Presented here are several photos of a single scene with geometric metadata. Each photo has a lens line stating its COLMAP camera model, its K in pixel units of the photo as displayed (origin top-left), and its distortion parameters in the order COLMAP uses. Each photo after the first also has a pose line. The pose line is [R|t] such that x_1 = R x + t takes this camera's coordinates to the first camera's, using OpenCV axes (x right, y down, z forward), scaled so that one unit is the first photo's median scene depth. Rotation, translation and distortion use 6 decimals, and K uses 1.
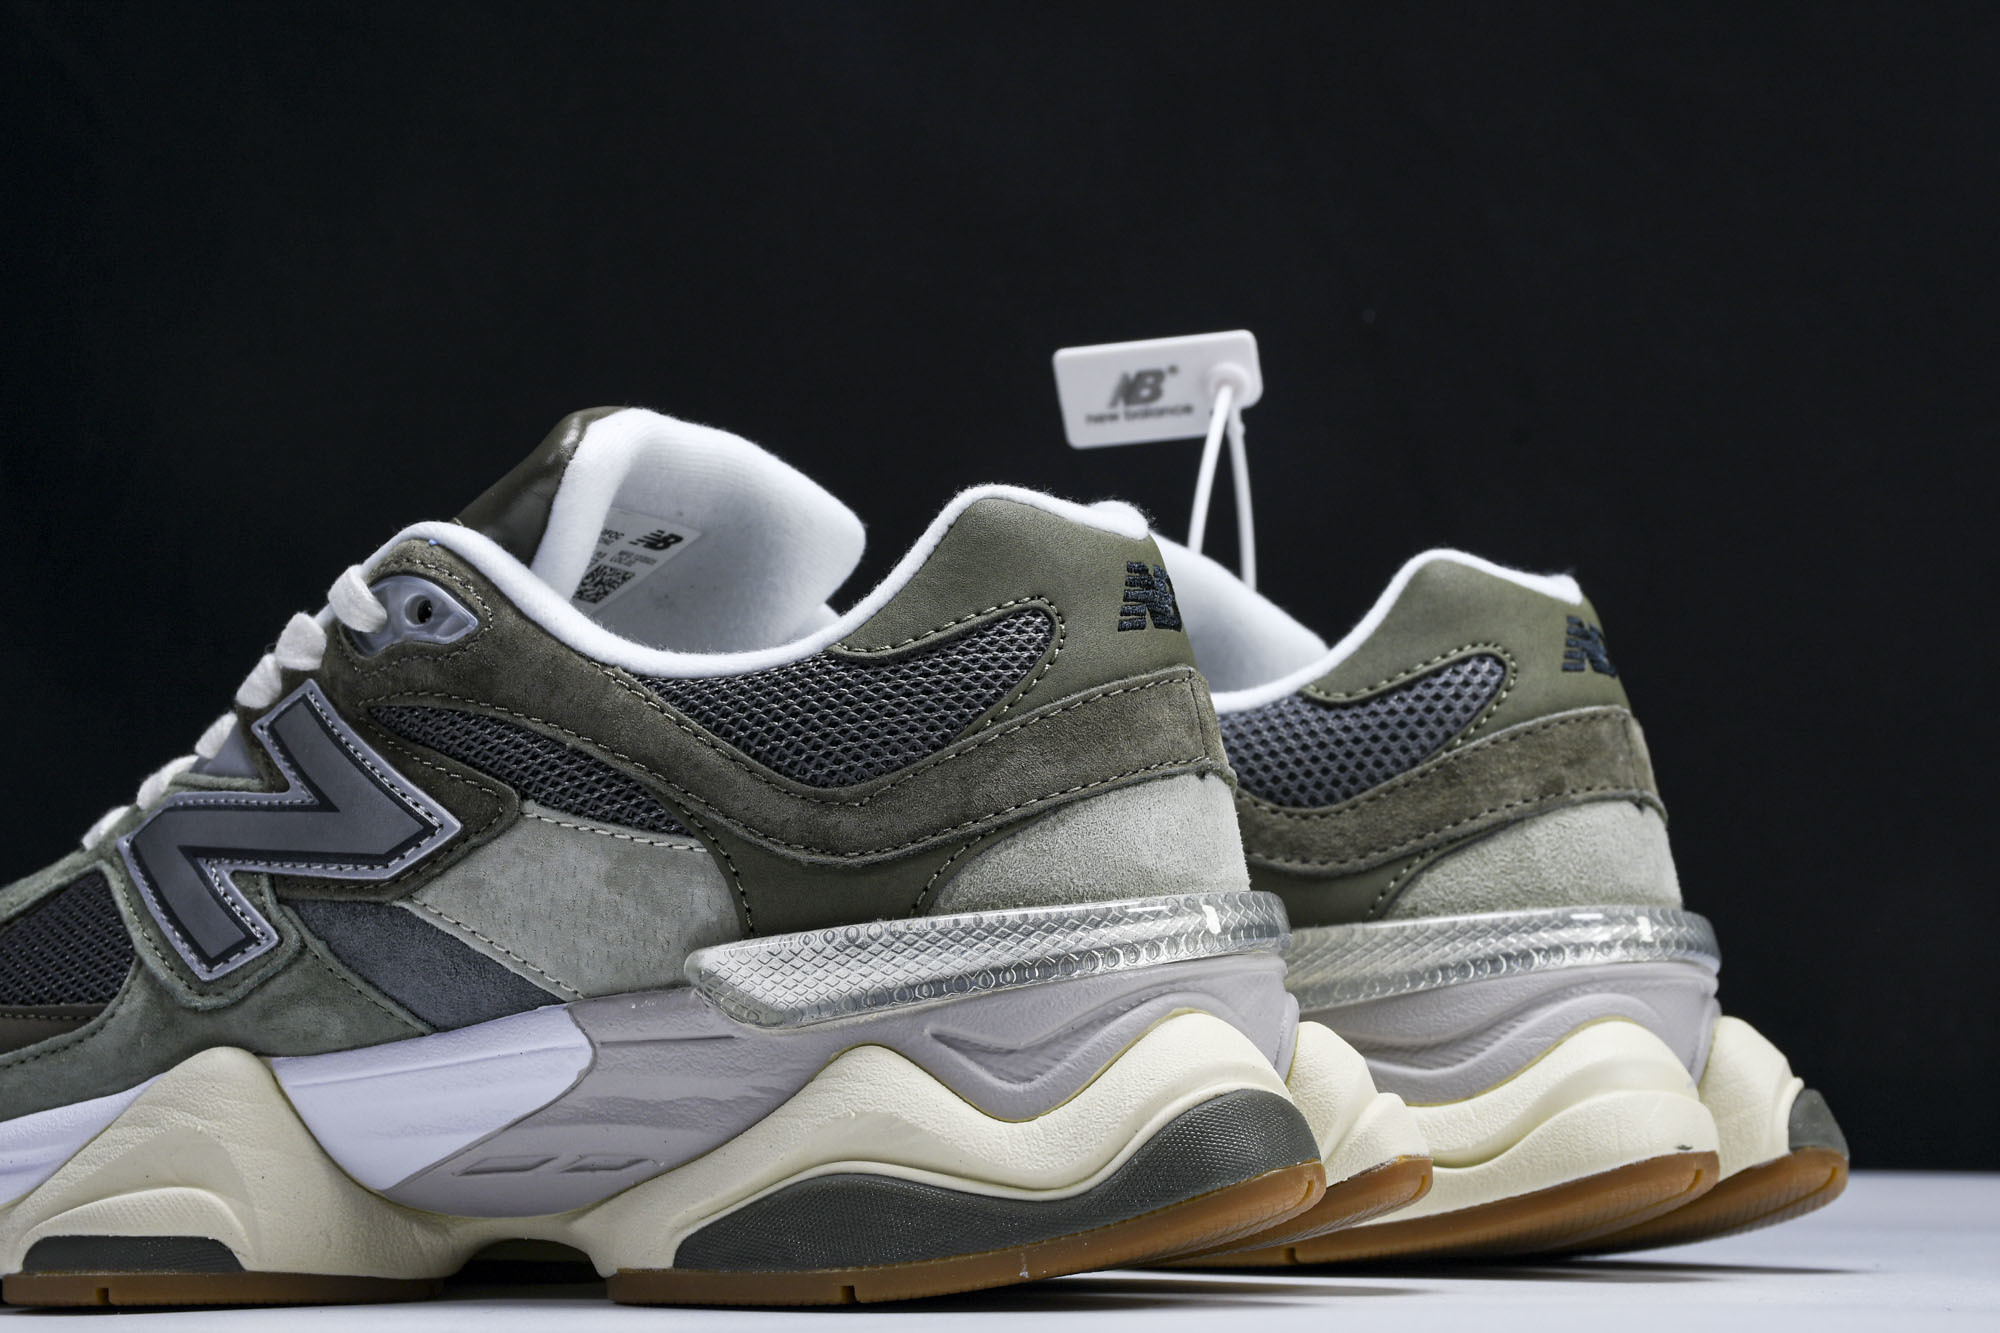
lens RADIAL K [[4237.4, 0, 1000.0], [0, 4237.4, 666.5], [0, 0, 1]] dist [0.346660, 0.256819]
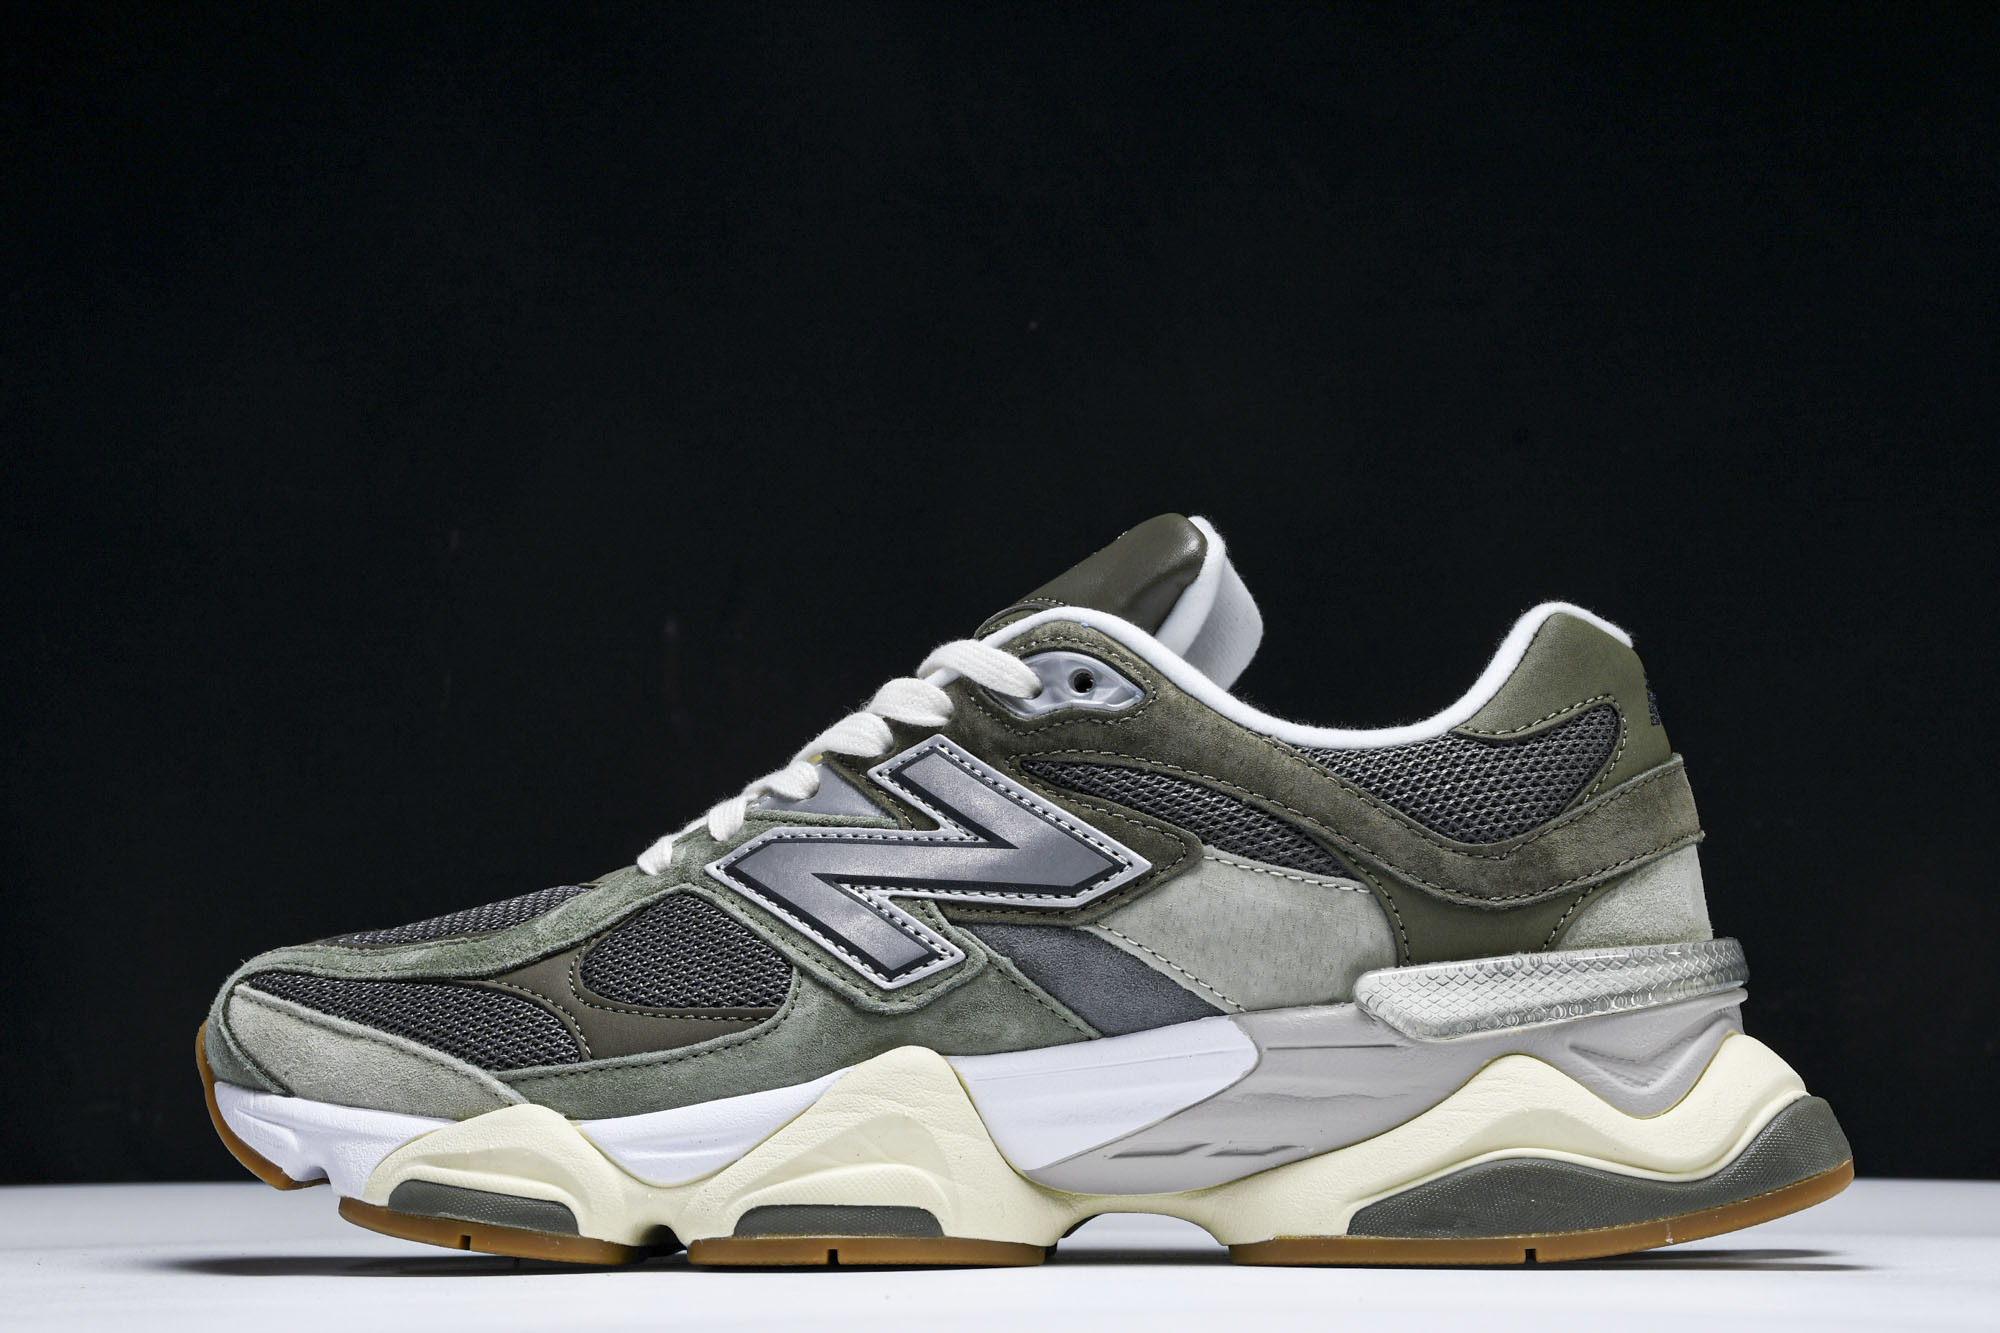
lens RADIAL K [[4237.4, 0, 1000.0], [0, 4237.4, 666.5], [0, 0, 1]] dist [0.346660, 0.256819]
pose [[0.922055, 0.050807, 0.383710, -0.621415], [-0.042223, 0.998634, -0.030769, 0.020425], [-0.384749, 0.012169, 0.922941, -0.080903]]
